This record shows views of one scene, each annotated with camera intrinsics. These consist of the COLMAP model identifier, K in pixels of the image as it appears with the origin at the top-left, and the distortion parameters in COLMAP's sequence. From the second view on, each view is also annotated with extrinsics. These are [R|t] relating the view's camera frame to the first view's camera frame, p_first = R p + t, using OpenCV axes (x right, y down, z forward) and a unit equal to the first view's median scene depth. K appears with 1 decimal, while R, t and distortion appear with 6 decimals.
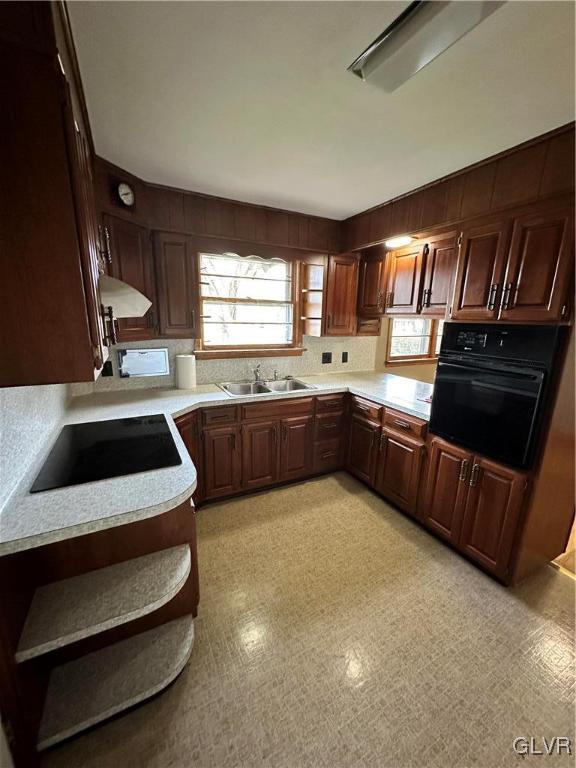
lens RADIAL K [[305.7, 0, 287.5], [0, 305.7, 384.8], [0, 0, 1]] dist [-0.003016, 0.000504]
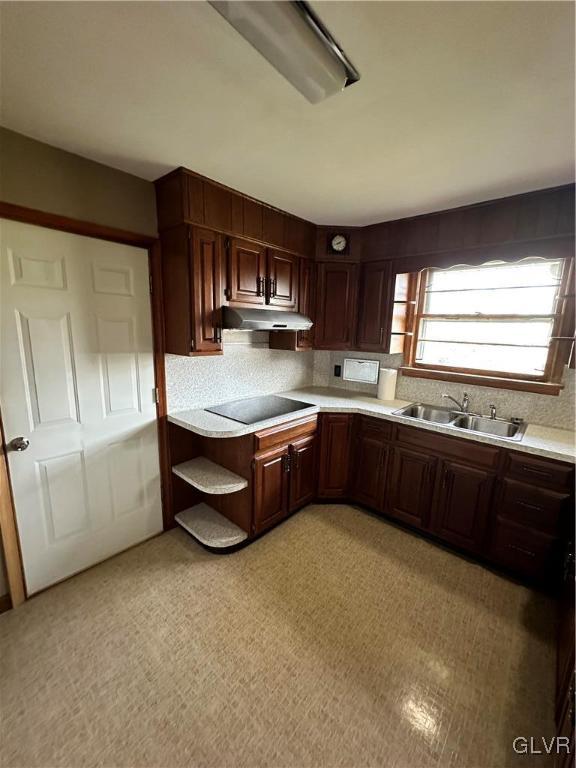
lens RADIAL K [[305.7, 0, 285.6], [0, 305.7, 382.2], [0, 0, 1]] dist [-0.003016, 0.000504]
pose [[0.358563, 0.155387, -0.920482, 0.528782], [-0.228996, 0.970562, 0.074639, -0.048152], [0.904983, 0.184024, 0.383590, 0.265743]]
